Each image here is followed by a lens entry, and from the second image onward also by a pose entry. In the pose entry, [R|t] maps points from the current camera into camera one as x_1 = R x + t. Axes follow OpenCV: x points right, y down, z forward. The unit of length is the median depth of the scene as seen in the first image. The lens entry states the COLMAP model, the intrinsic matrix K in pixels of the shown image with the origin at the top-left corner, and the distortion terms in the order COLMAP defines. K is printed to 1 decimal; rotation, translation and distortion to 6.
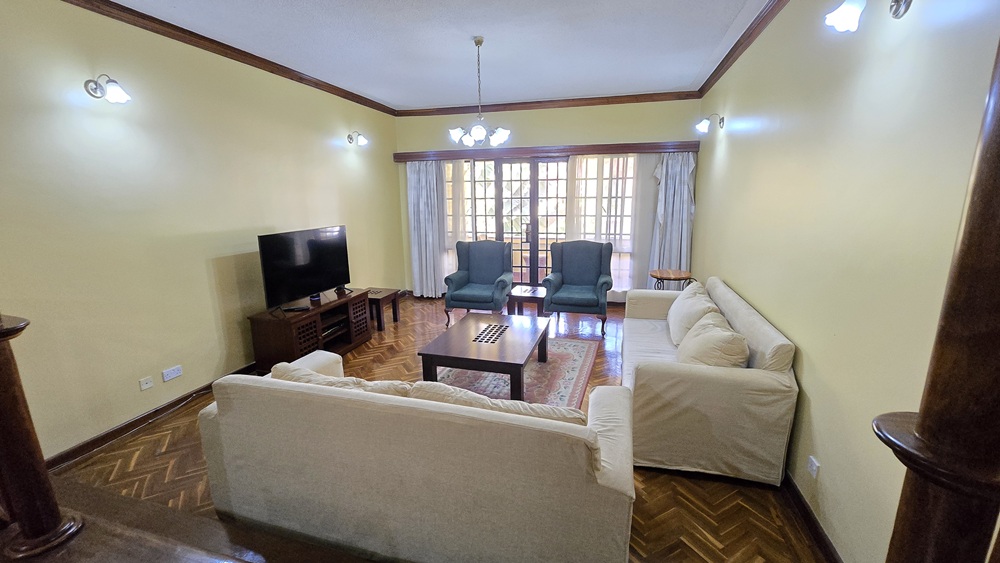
lens RADIAL K [[409.2, 0, 497.5], [0, 409.2, 276.0], [0, 0, 1]] dist [-0.002890, 0.001462]
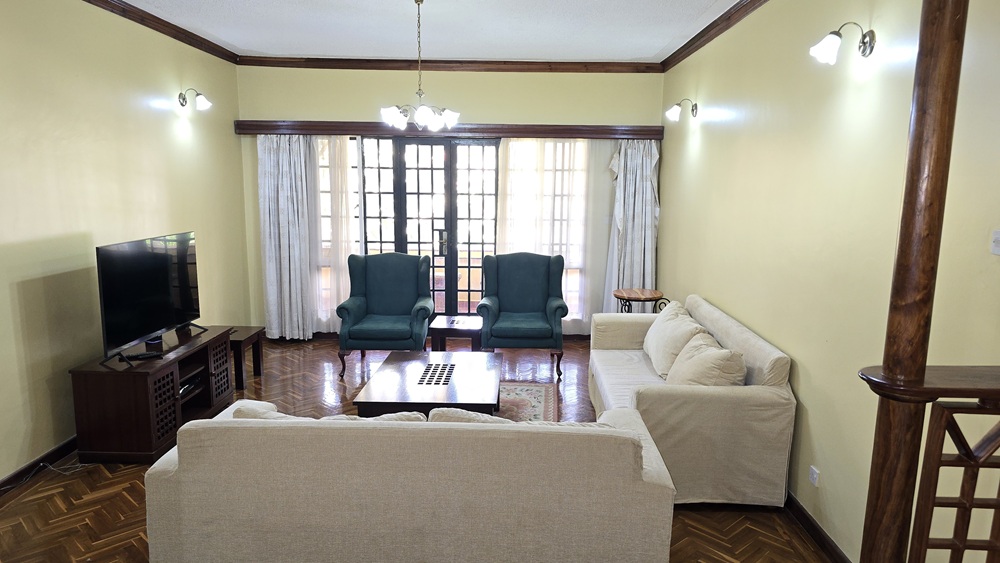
lens RADIAL K [[657.8, 0, 500.9], [0, 657.8, 289.1], [0, 0, 1]] dist [0.051185, -0.011191]
pose [[0.967814, -0.019669, 0.250896, -0.163585], [0.027805, 0.999195, -0.028926, 0.016139], [-0.250125, 0.034971, 0.967582, -0.179051]]
